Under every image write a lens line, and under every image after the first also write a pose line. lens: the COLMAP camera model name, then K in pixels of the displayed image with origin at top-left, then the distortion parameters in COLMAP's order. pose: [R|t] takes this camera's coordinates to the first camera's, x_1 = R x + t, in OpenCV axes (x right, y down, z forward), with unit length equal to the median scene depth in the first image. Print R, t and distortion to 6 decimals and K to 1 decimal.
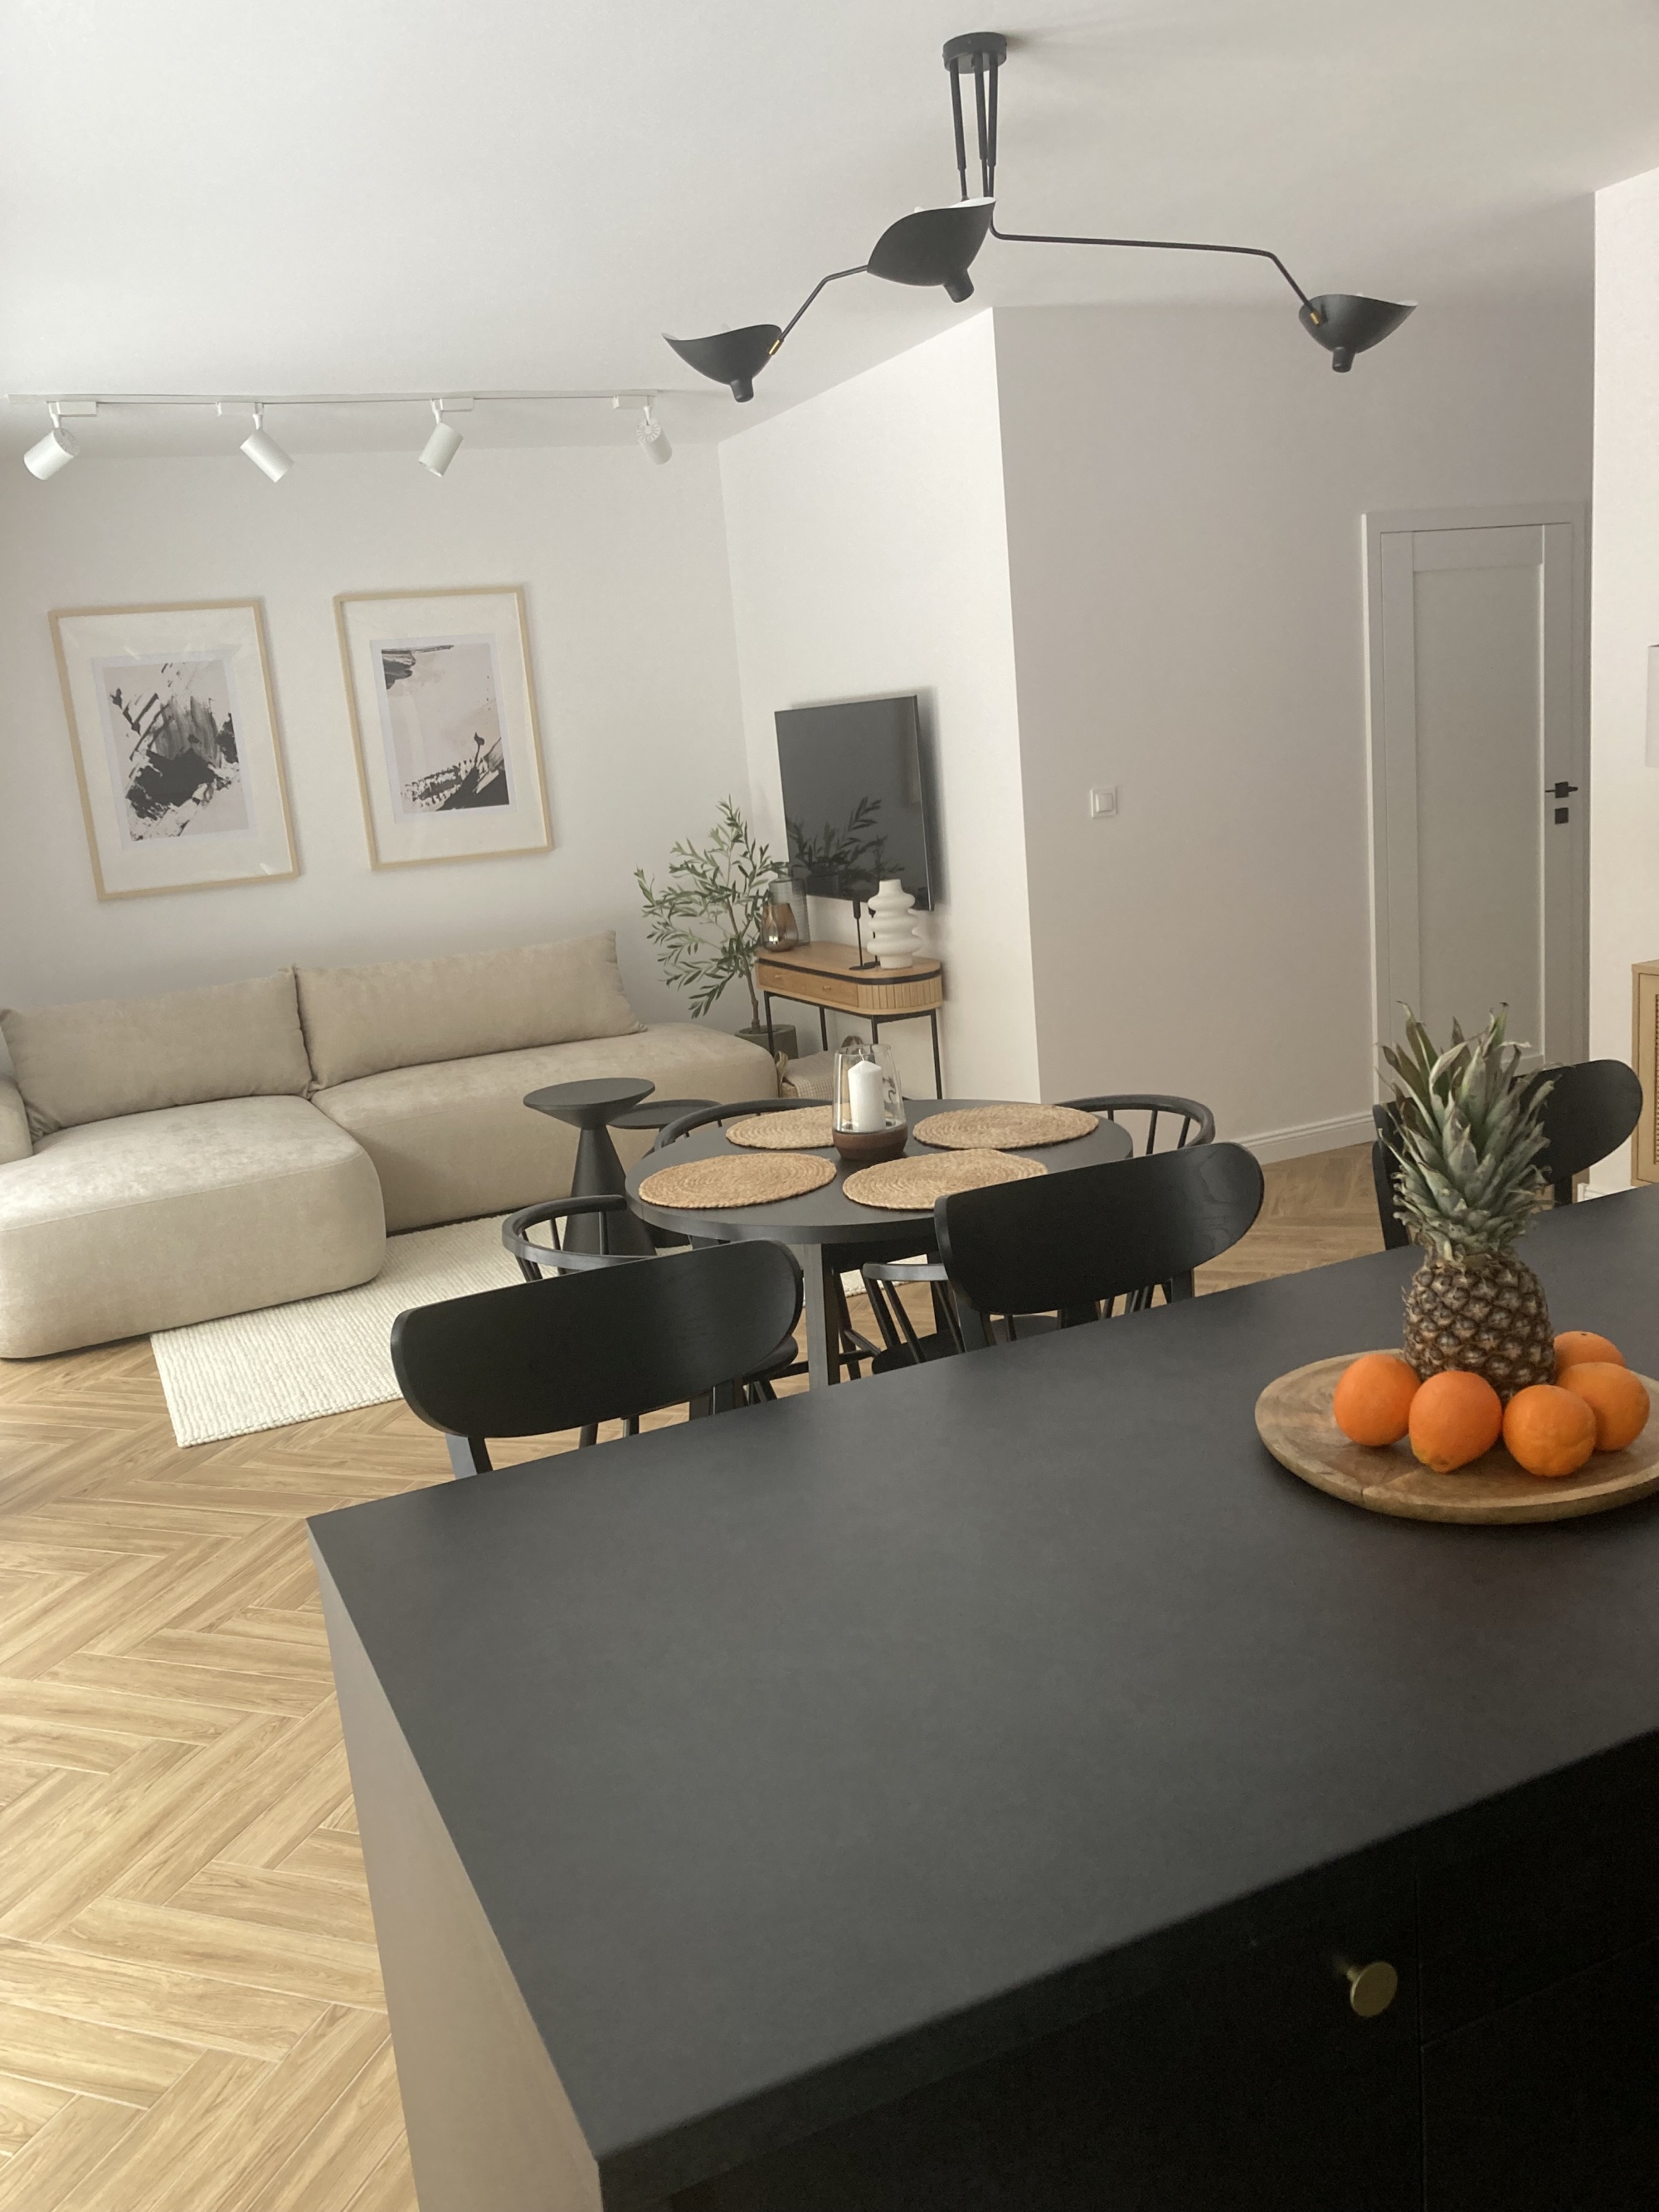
lens RADIAL K [[1896.3, 0, 857.9], [0, 1896.3, 1211.6], [0, 0, 1]] dist [0.015053, 0.000498]
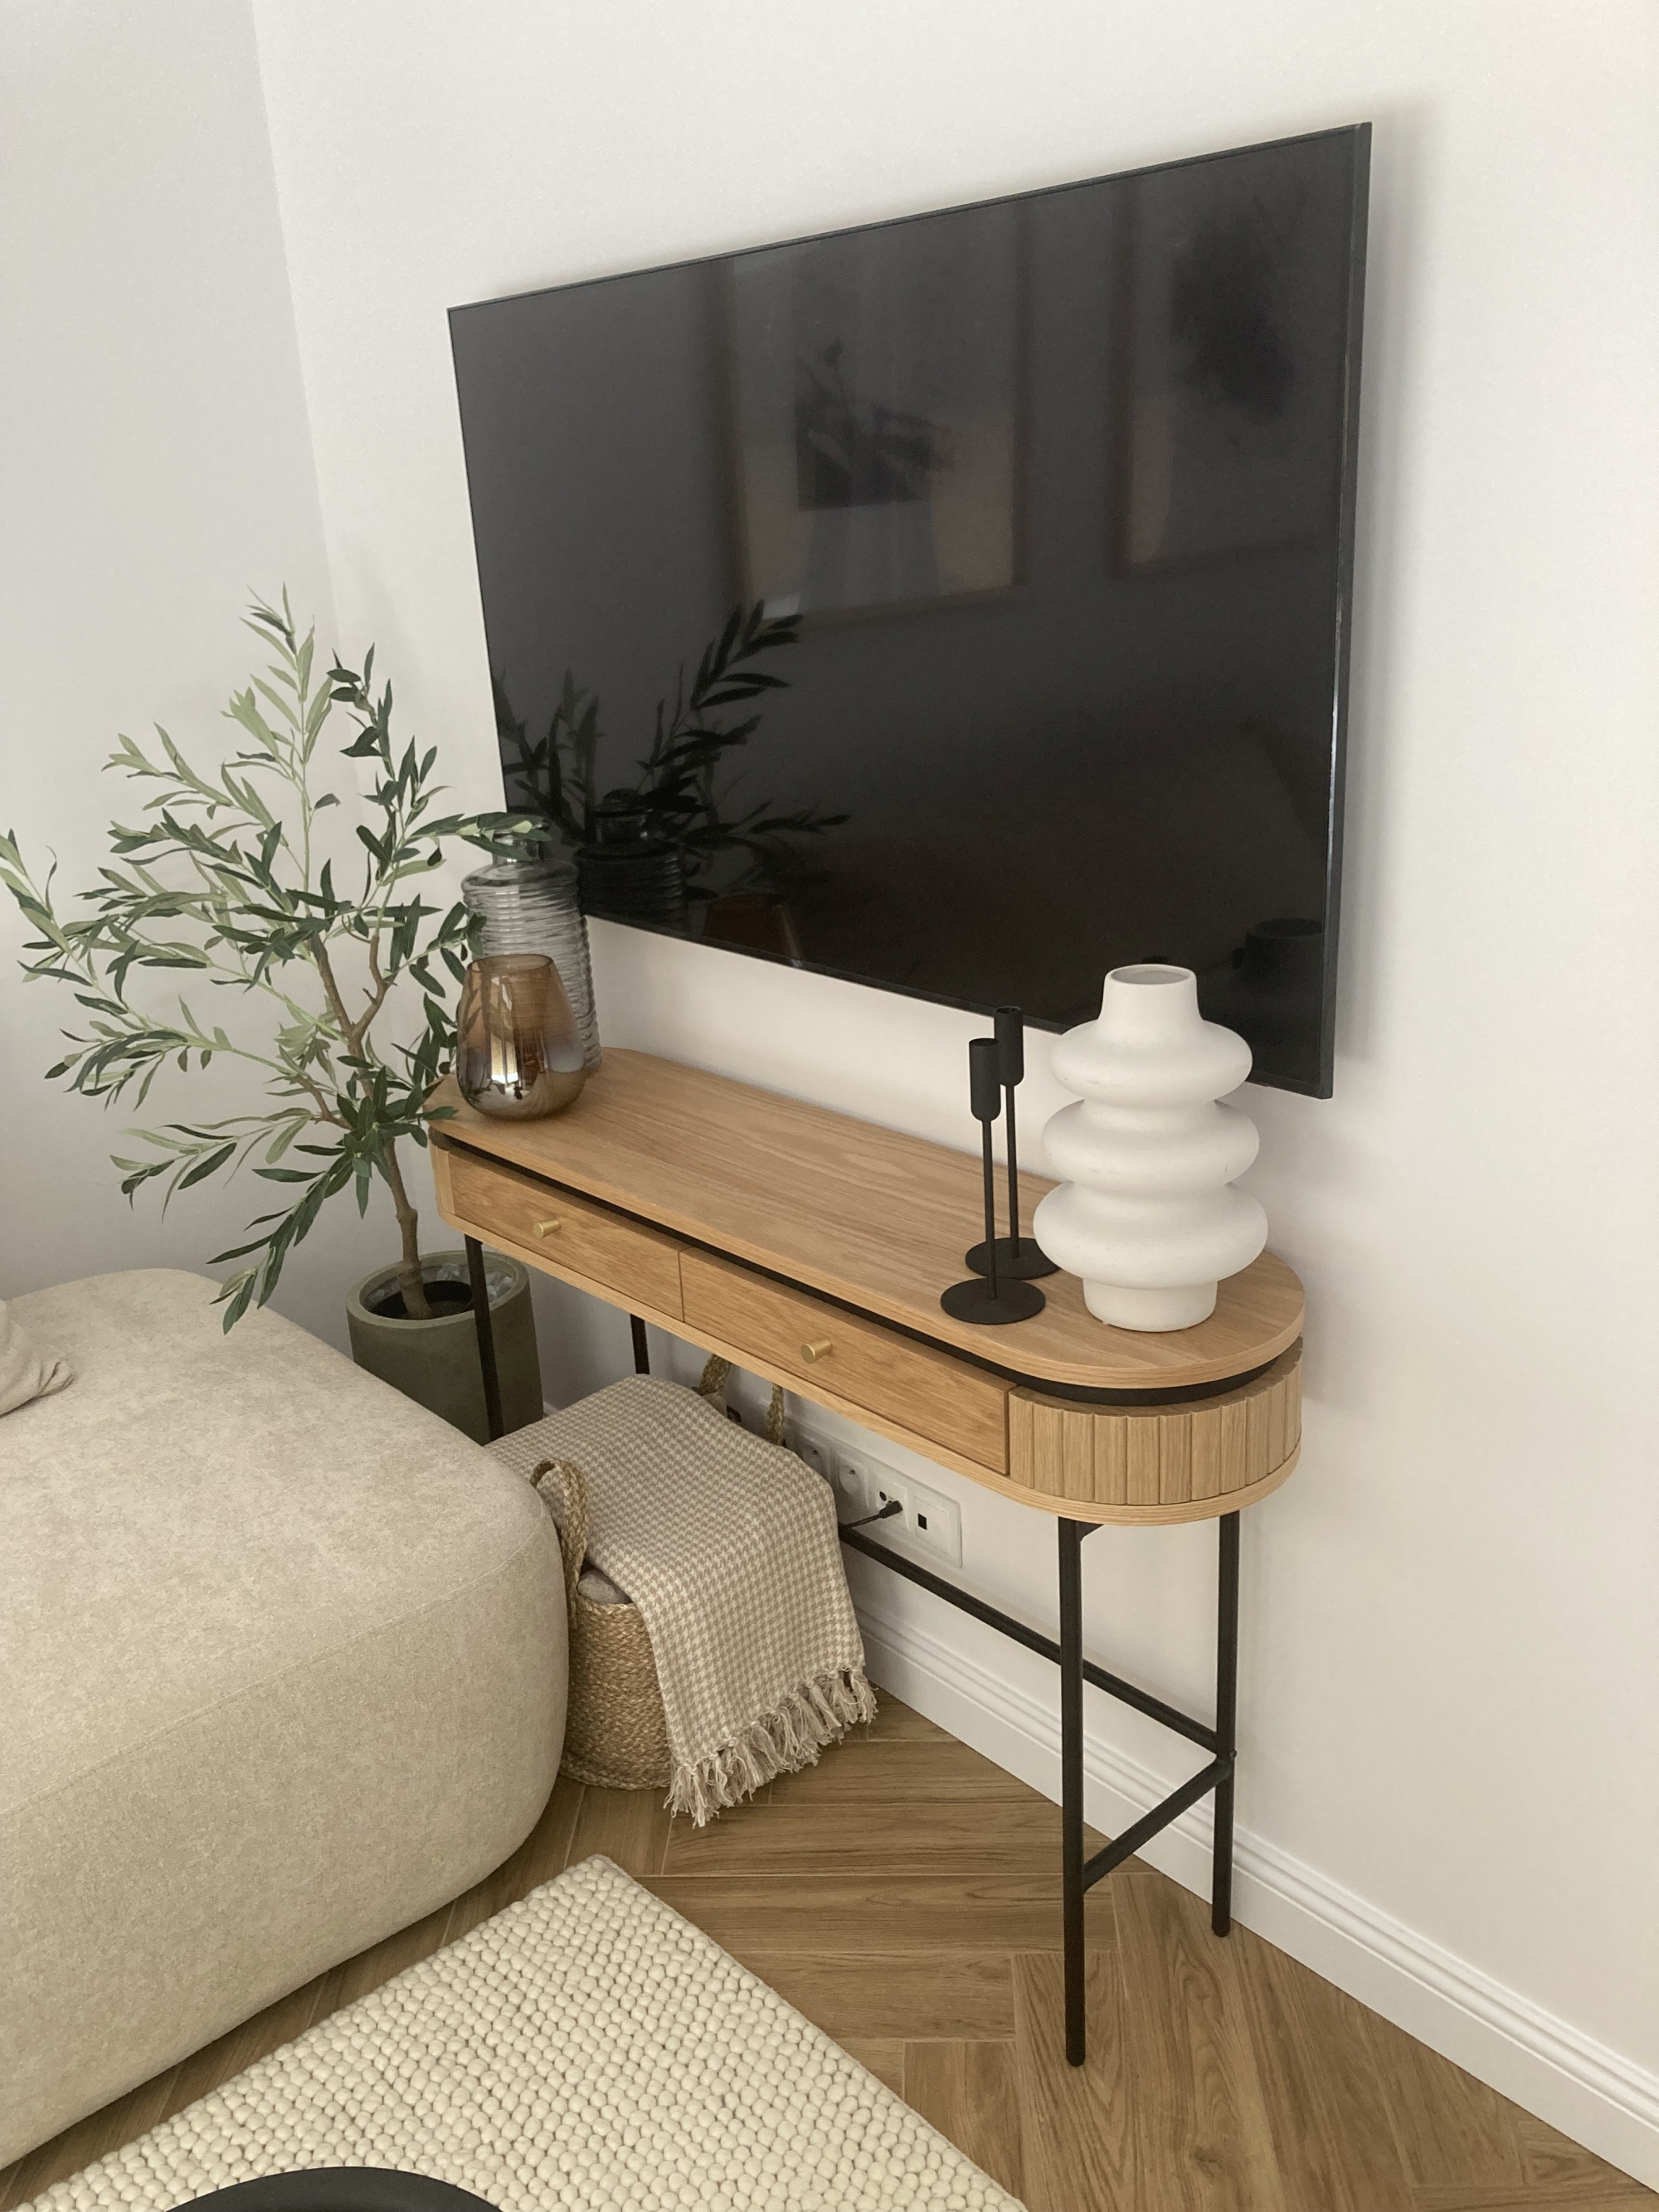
lens RADIAL K [[1826.4, 0, 835.0], [0, 1826.4, 1134.3], [0, 0, 1]] dist [0.012636, -0.008099]
pose [[0.953740, -0.064765, 0.293574, -0.078689], [0.042902, 0.995846, 0.080317, -0.153263], [-0.297556, -0.064006, 0.952556, 0.695606]]
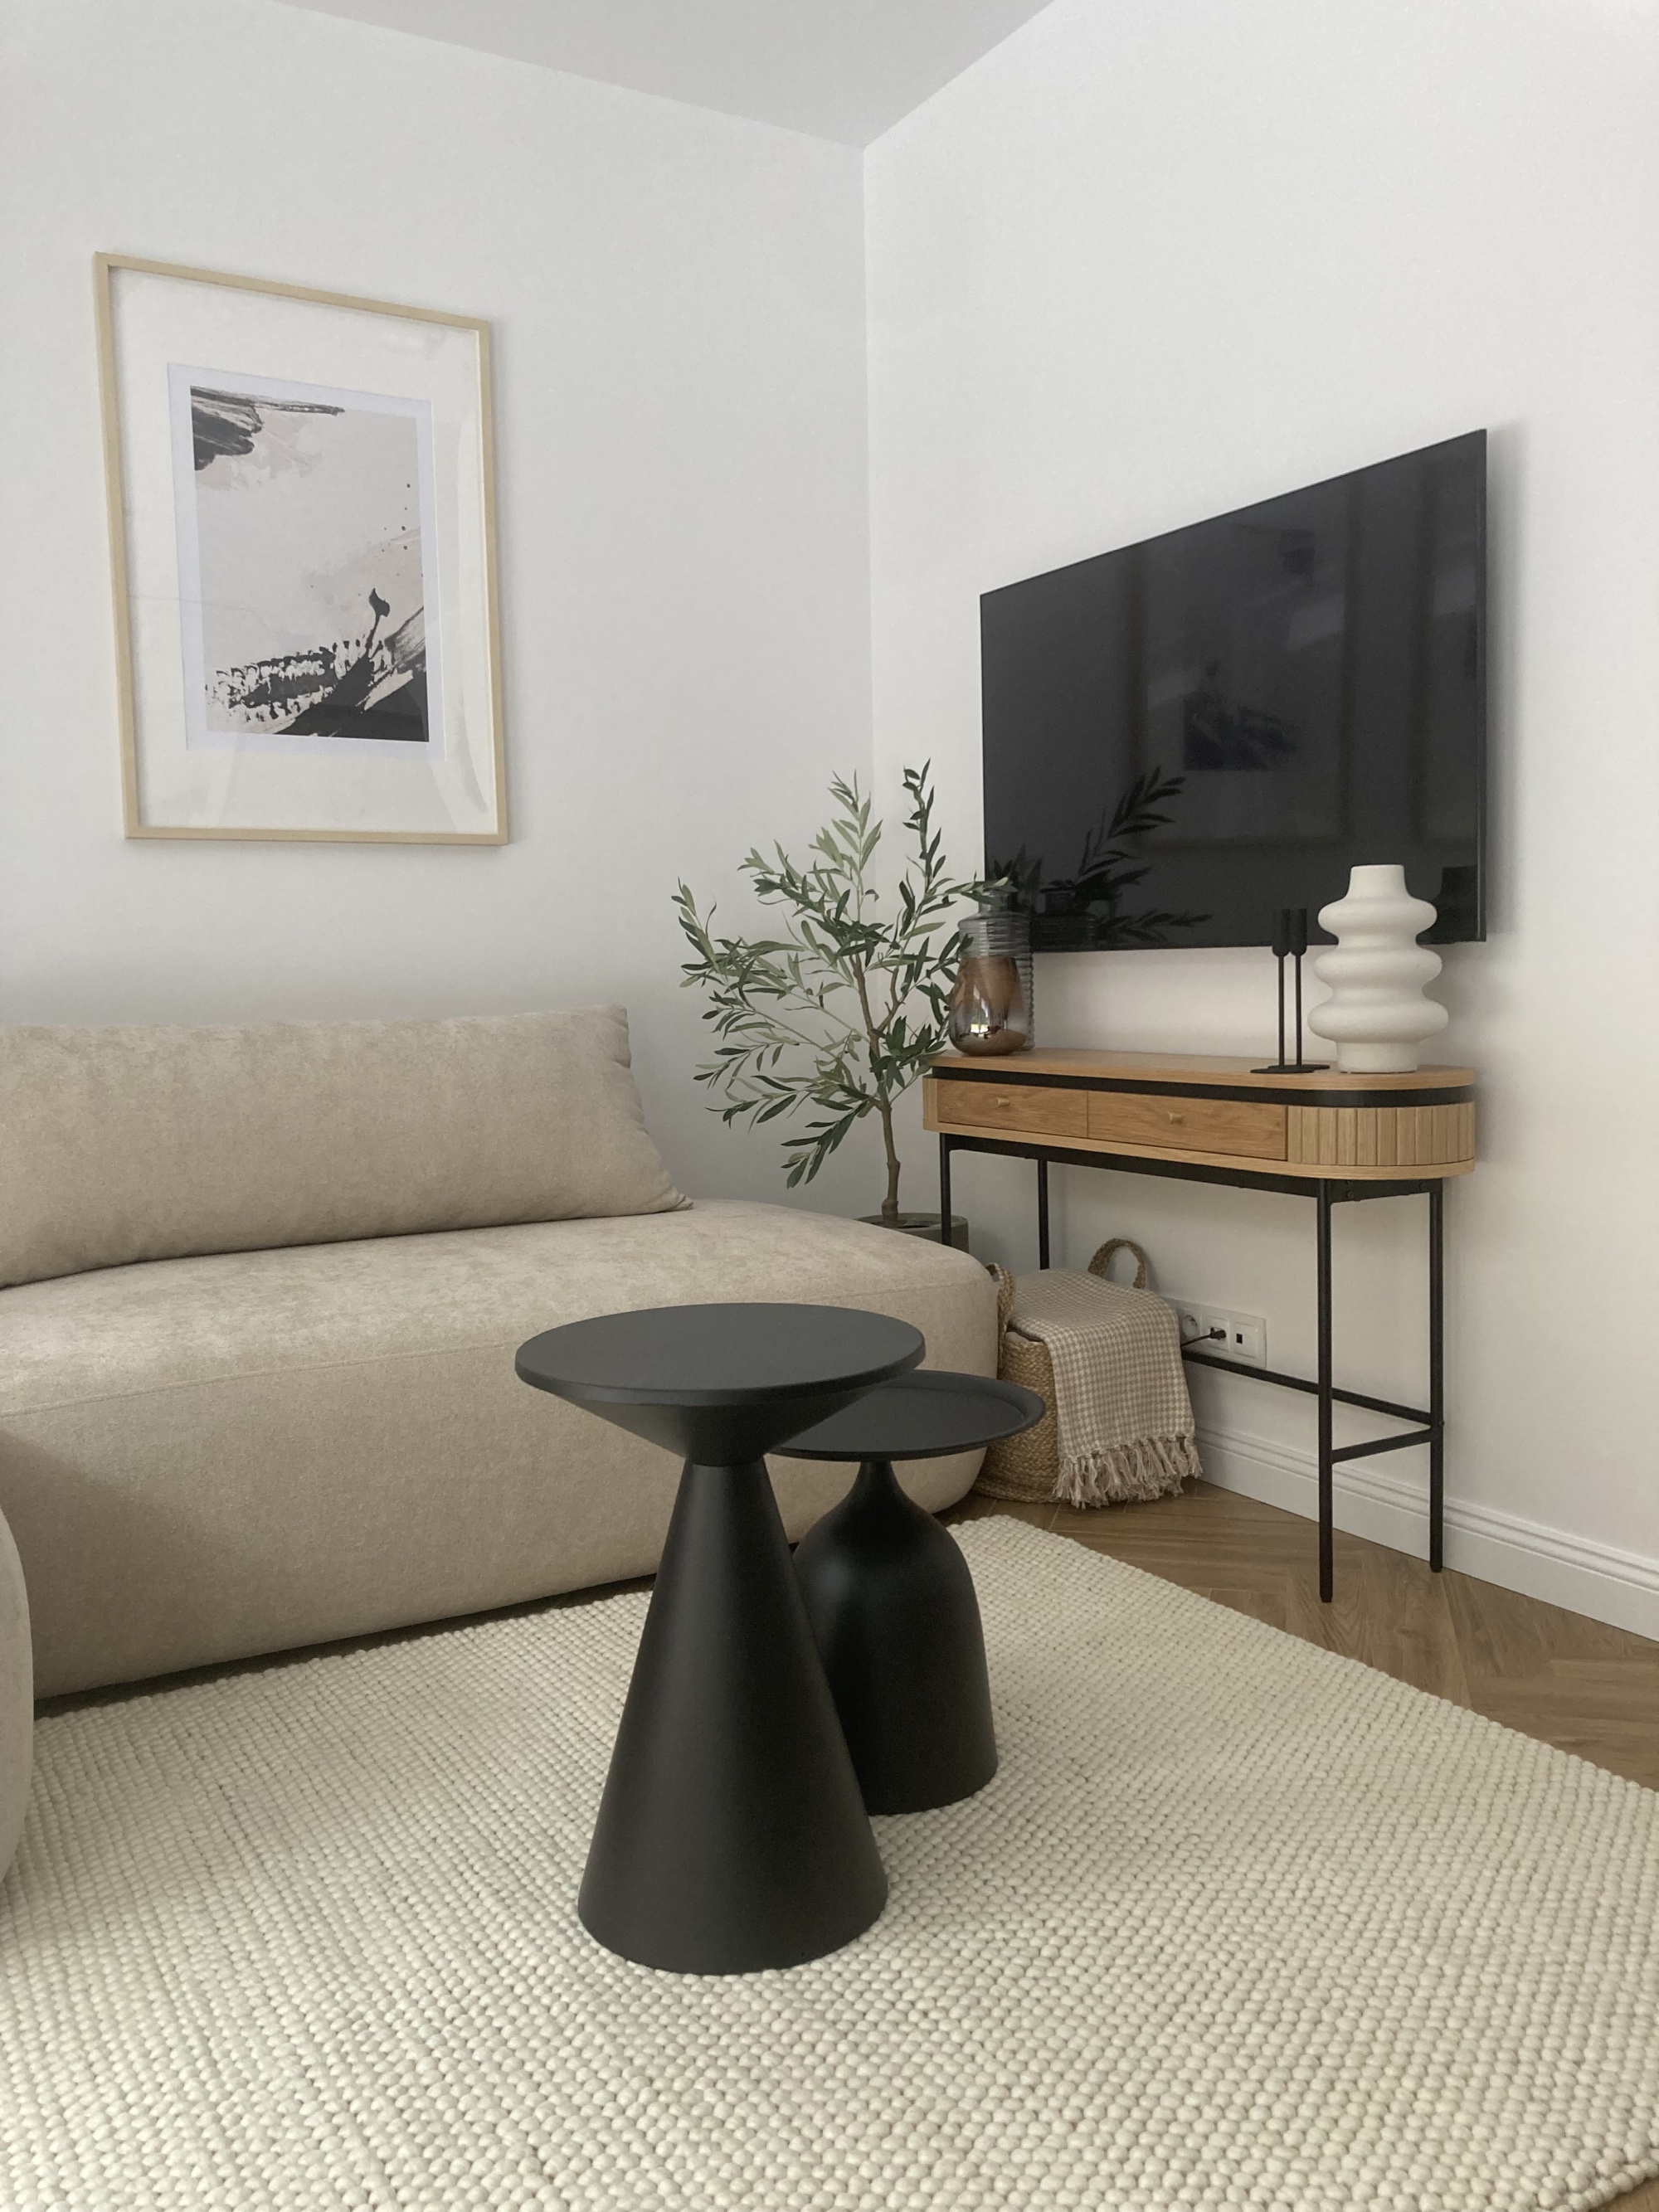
lens RADIAL K [[1826.4, 0, 835.0], [0, 1826.4, 1134.3], [0, 0, 1]] dist [0.012636, -0.008099]
pose [[0.993280, 0.052891, 0.102940, -0.124300], [-0.034667, 0.984595, -0.171381, -0.036760], [-0.110418, 0.166661, 0.979812, 0.548605]]
